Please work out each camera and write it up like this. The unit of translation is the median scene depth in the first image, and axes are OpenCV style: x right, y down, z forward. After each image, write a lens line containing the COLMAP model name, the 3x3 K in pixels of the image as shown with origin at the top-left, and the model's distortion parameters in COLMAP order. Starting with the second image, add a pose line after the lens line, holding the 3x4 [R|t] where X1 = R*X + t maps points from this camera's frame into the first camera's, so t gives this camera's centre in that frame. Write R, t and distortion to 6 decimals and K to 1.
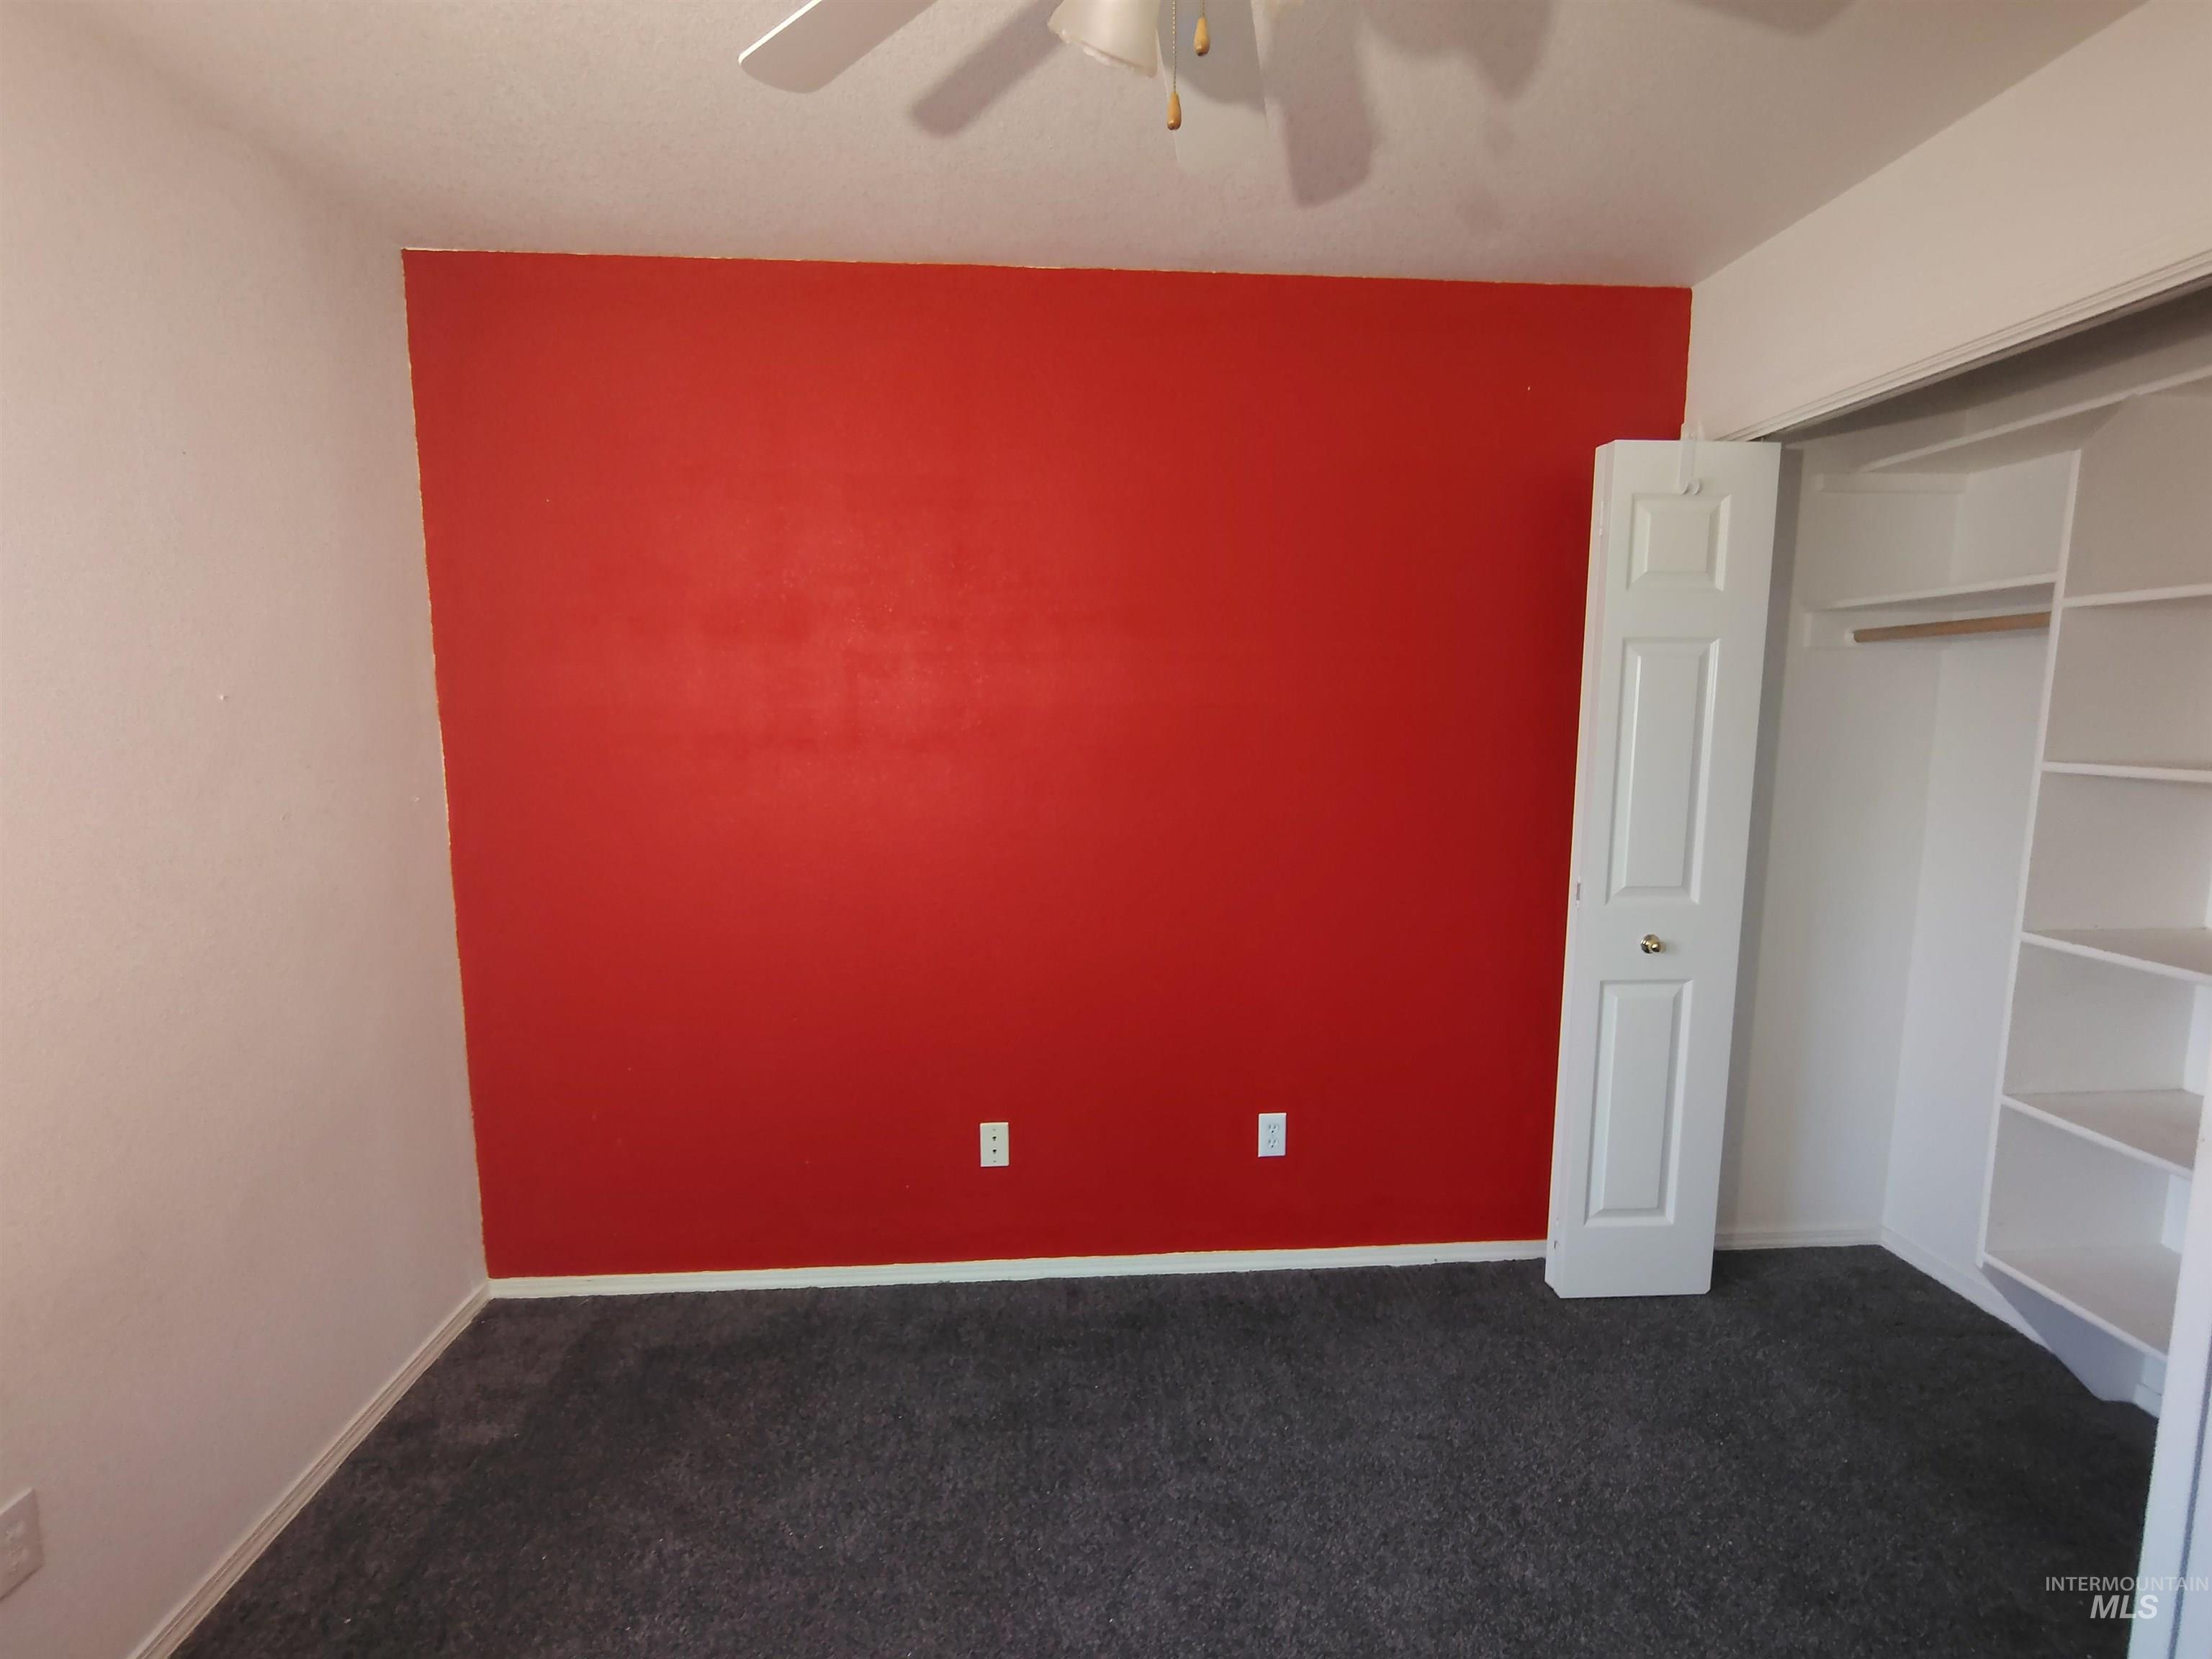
lens RADIAL K [[1030.4, 0, 1100.1], [0, 1030.4, 833.7], [0, 0, 1]] dist [-0.009749, 0.002930]
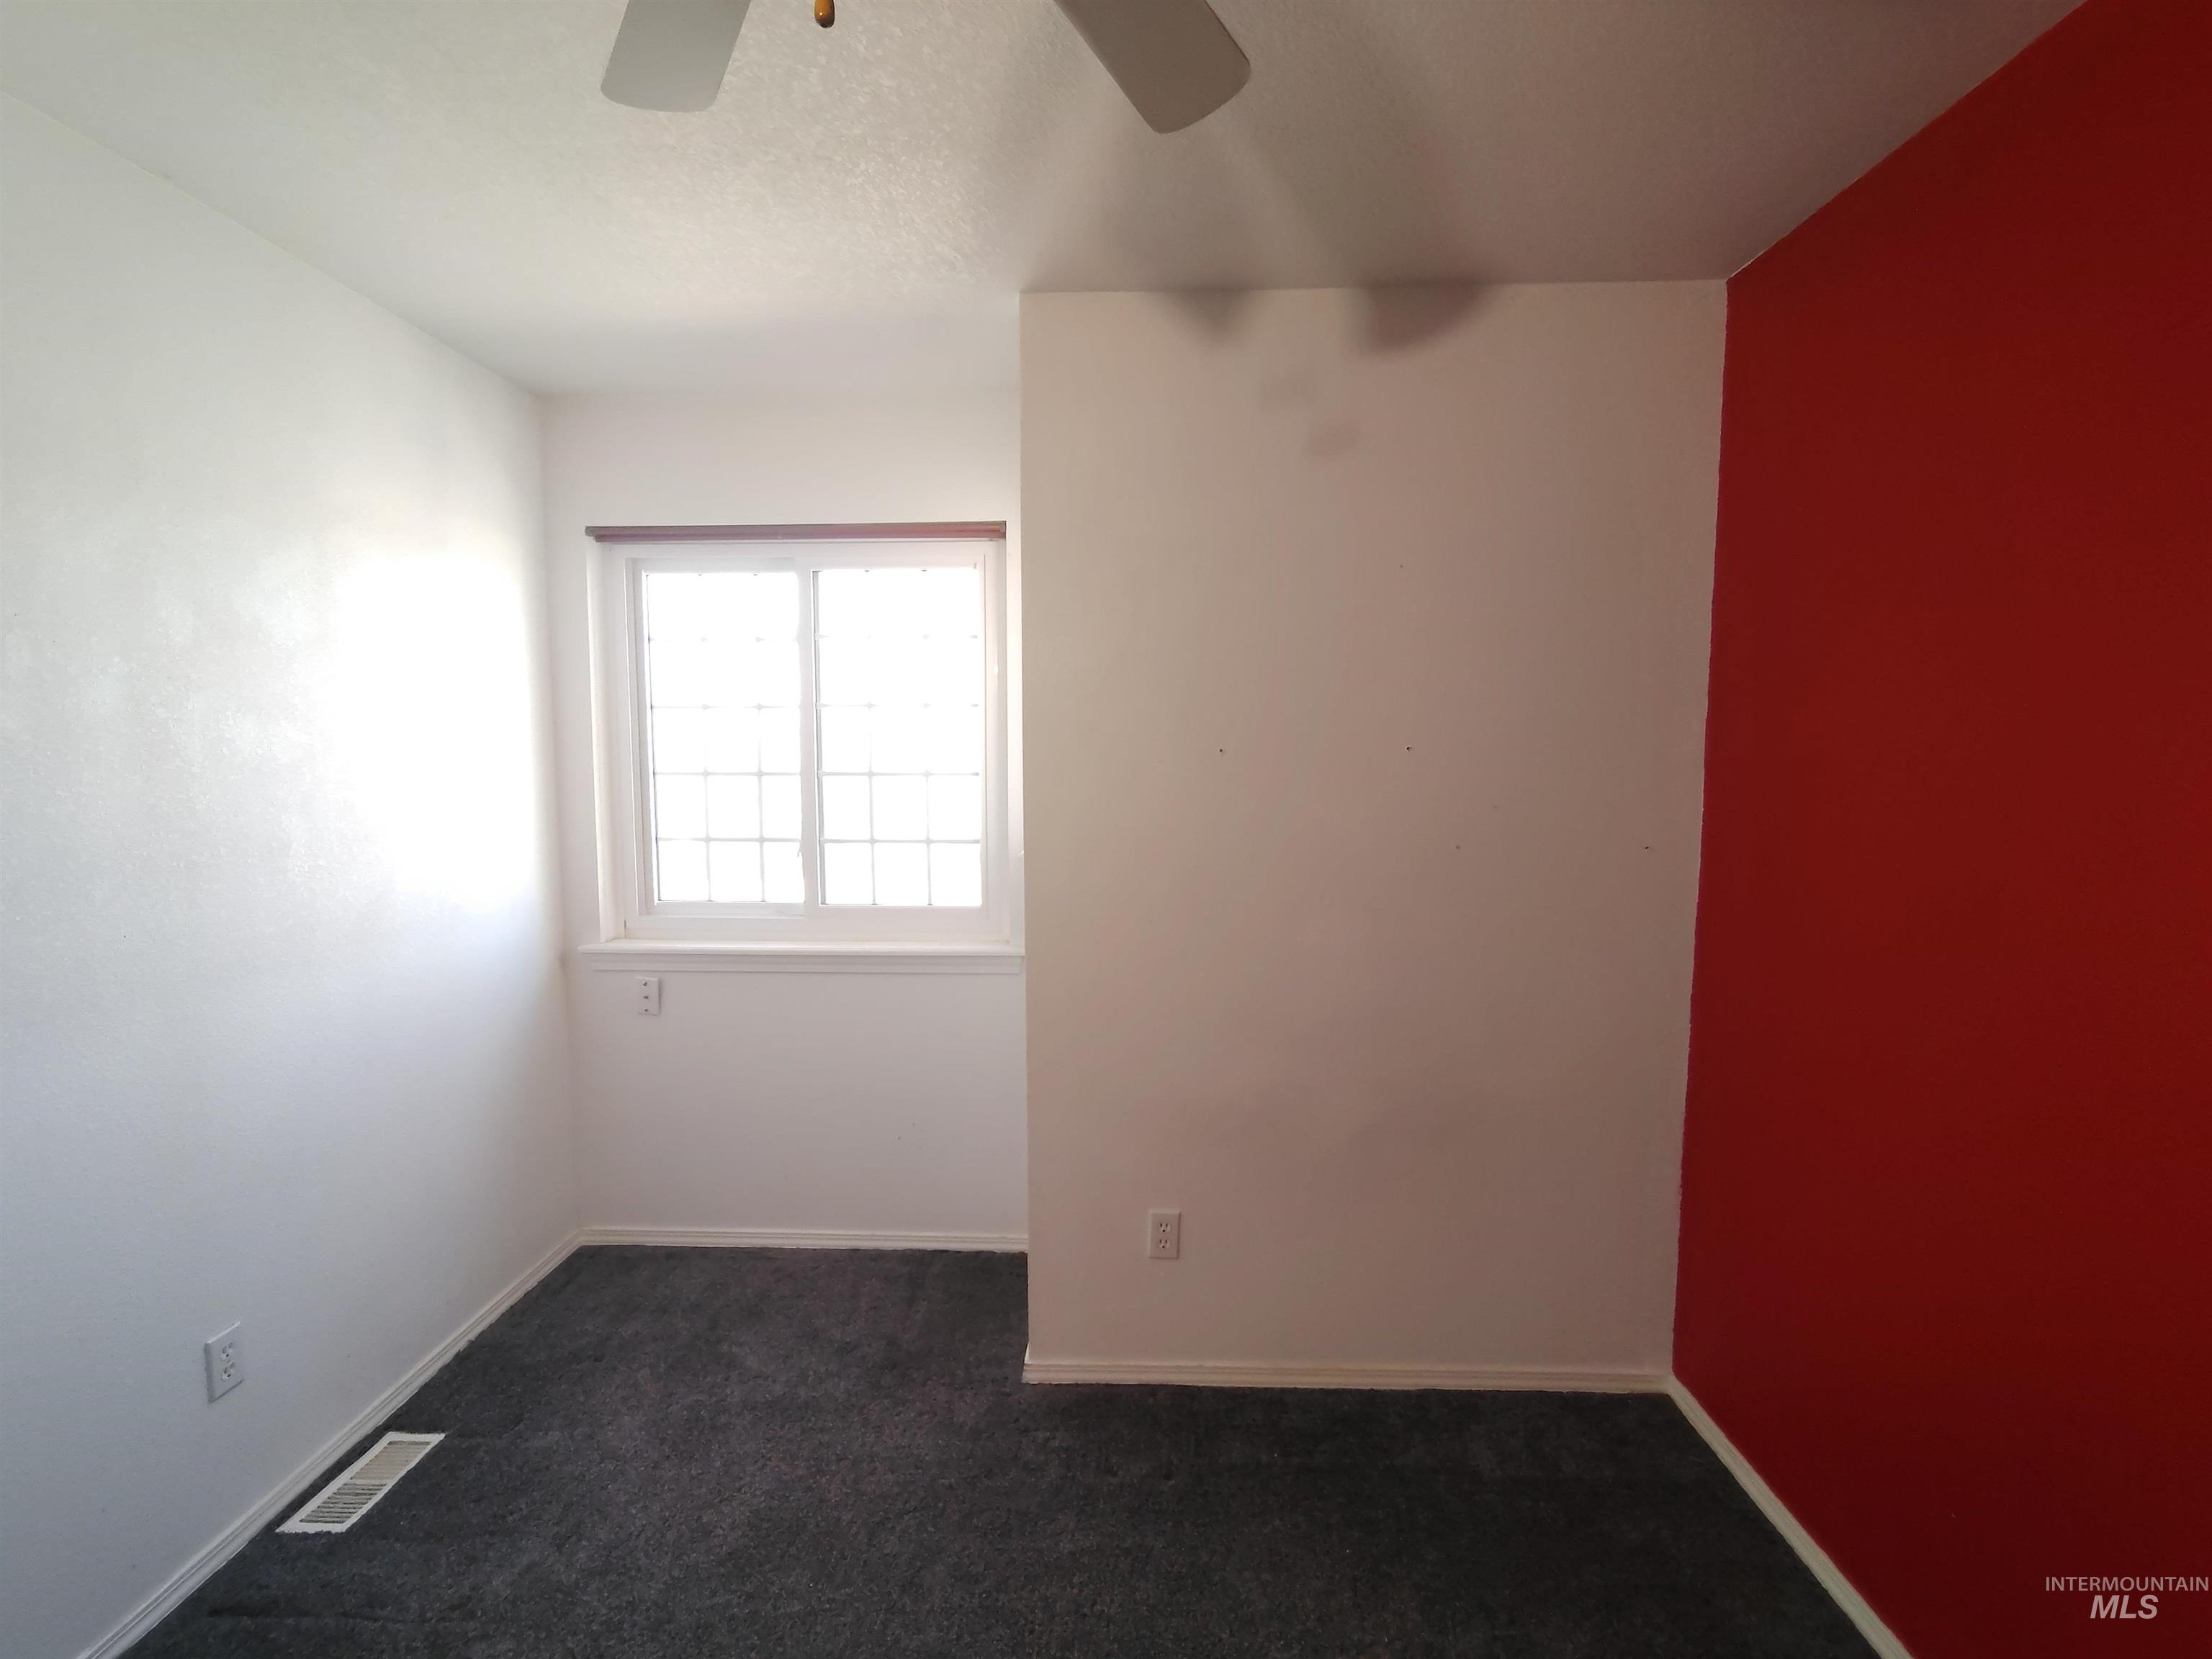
lens RADIAL K [[1030.4, 0, 1107.0], [0, 1030.4, 828.8], [0, 0, 1]] dist [-0.009749, 0.002930]
pose [[-0.096455, 0.081429, -0.992001, 0.394353], [-0.123340, 0.987988, 0.093092, -0.086854], [0.987666, 0.131333, -0.085253, 0.608814]]
